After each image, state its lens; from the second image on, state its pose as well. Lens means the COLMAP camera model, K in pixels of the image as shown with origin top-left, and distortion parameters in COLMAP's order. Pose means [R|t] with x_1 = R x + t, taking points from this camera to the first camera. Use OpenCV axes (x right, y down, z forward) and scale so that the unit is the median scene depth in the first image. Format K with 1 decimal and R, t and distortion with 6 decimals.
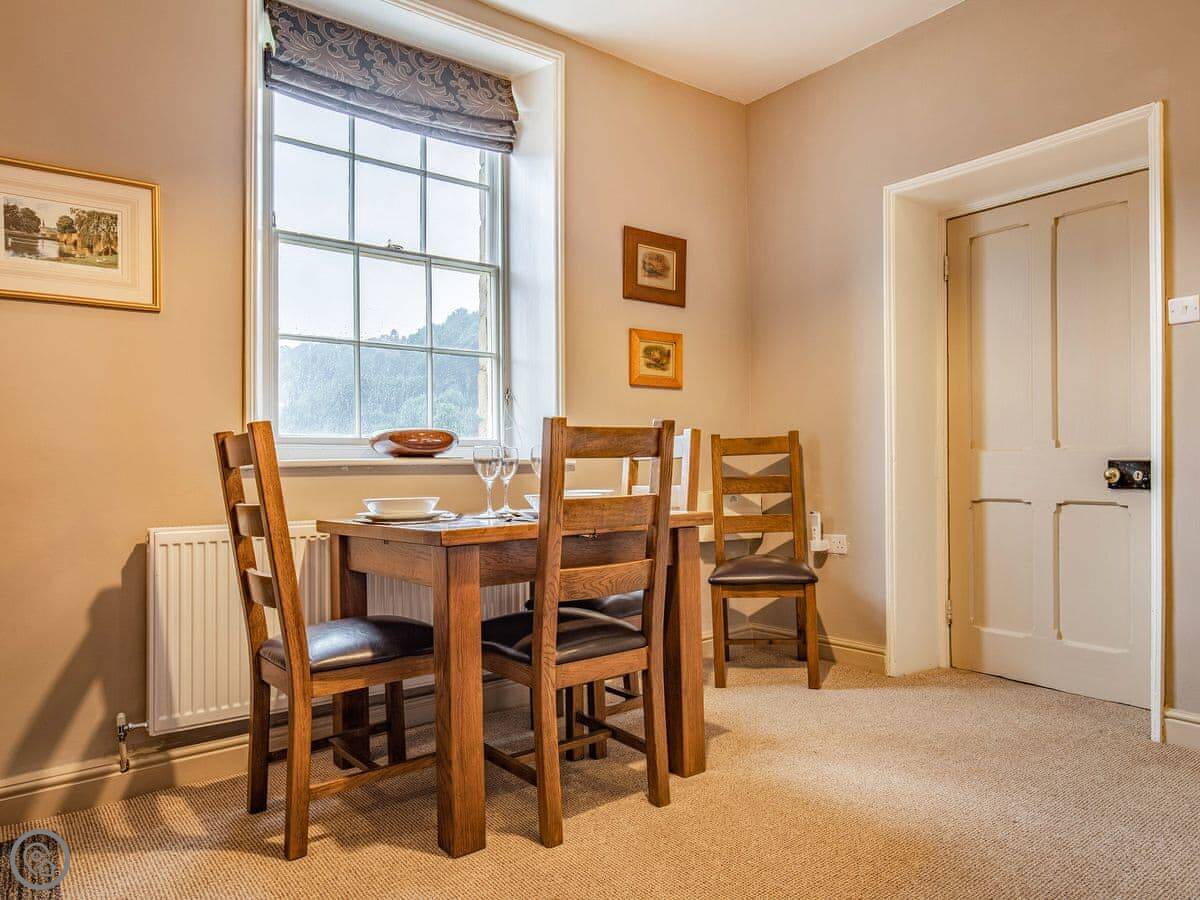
lens RADIAL K [[862.5, 0, 545.1], [0, 862.5, 468.0], [0, 0, 1]] dist [-0.011837, 0.006332]
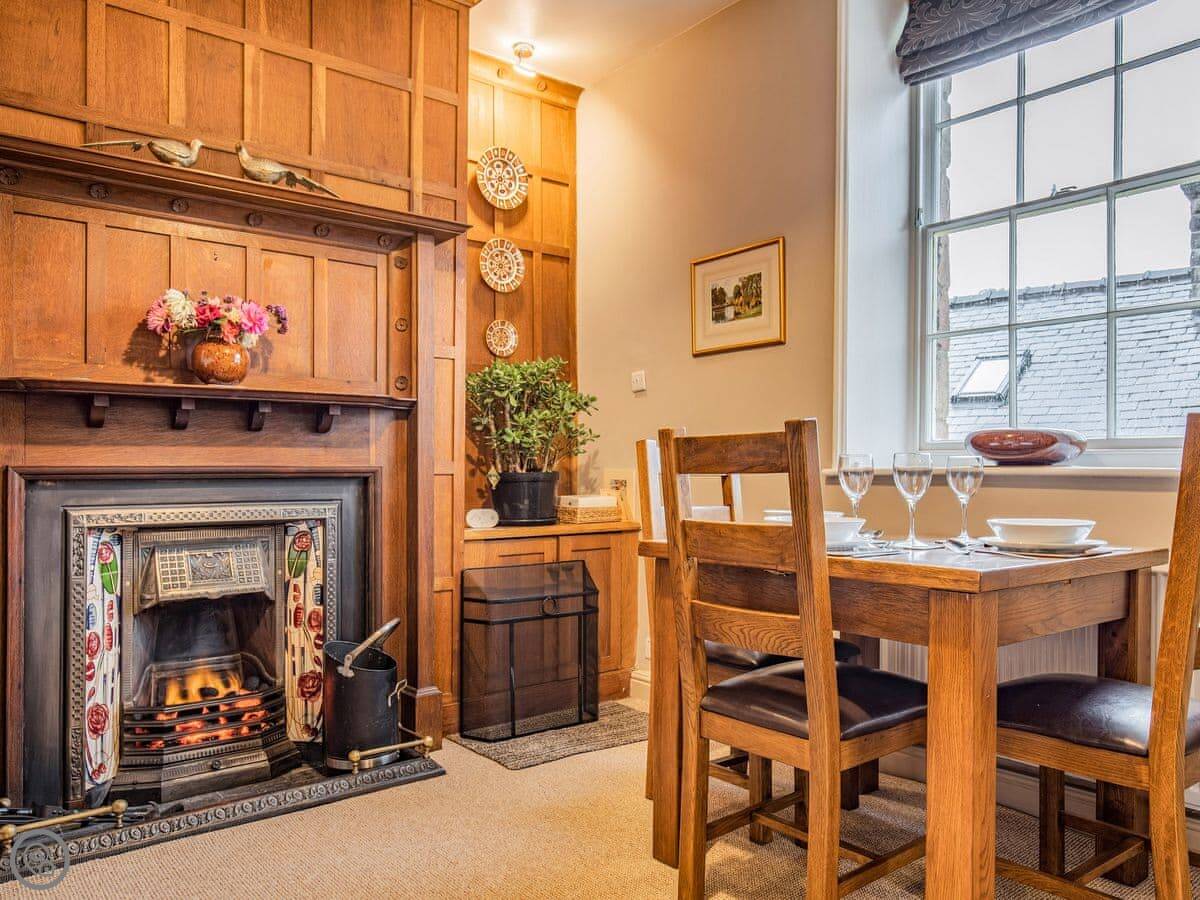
lens RADIAL K [[862.5, 0, 612.9], [0, 862.5, 458.5], [0, 0, 1]] dist [-0.011837, 0.006332]
pose [[0.019110, -0.000039, -0.999817, 0.754901], [-0.003093, 0.999995, -0.000098, -0.022452], [0.999813, 0.003095, 0.019110, 0.758824]]
